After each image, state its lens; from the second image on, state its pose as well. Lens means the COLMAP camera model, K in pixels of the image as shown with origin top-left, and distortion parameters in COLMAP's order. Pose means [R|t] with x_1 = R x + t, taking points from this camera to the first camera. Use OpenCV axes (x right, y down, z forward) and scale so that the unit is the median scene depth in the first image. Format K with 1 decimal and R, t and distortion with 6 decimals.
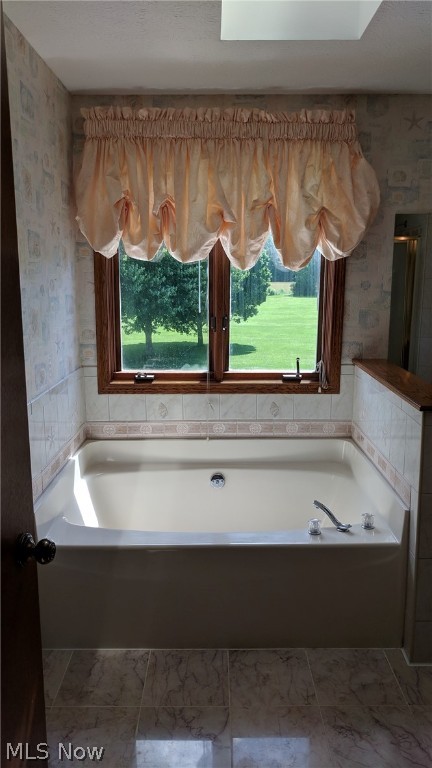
lens RADIAL K [[568.2, 0, 216.0], [0, 568.2, 384.0], [0, 0, 1]] dist [0.000022, -0.067203]
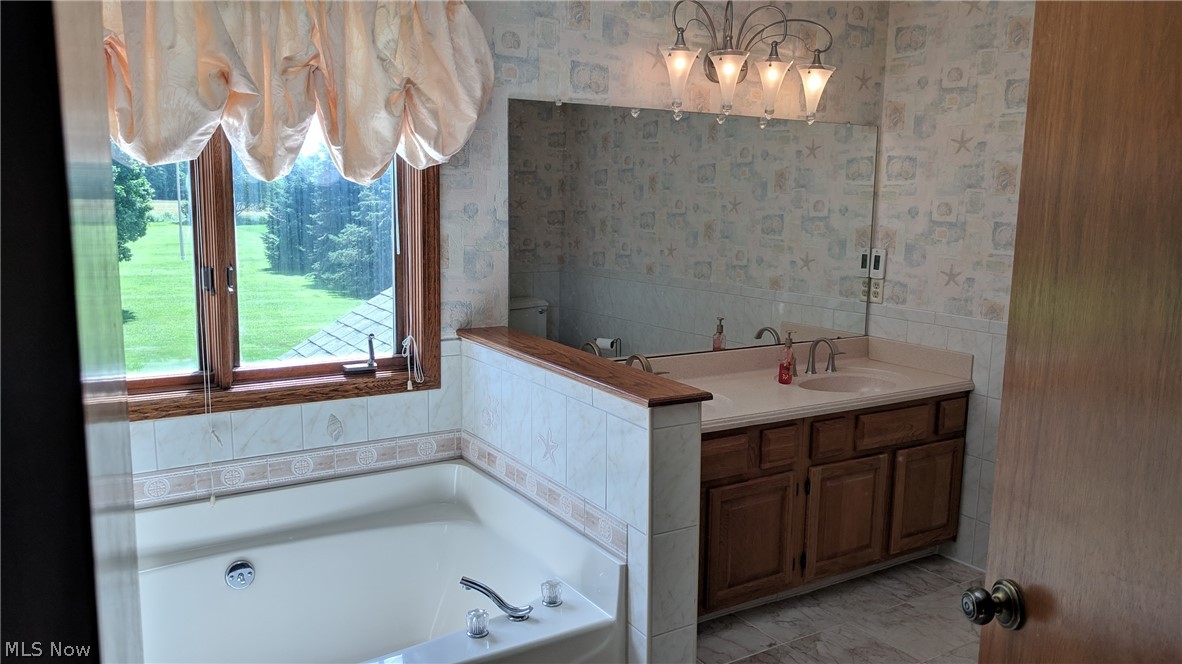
lens RADIAL K [[874.5, 0, 591.0], [0, 874.5, 332.0], [0, 0, 1]] dist [0.000022, -0.067203]
pose [[0.845747, -0.068459, 0.529174, -0.145758], [0.083693, 0.996480, -0.004848, -0.026432], [-0.526979, 0.048388, 0.848500, 0.131631]]
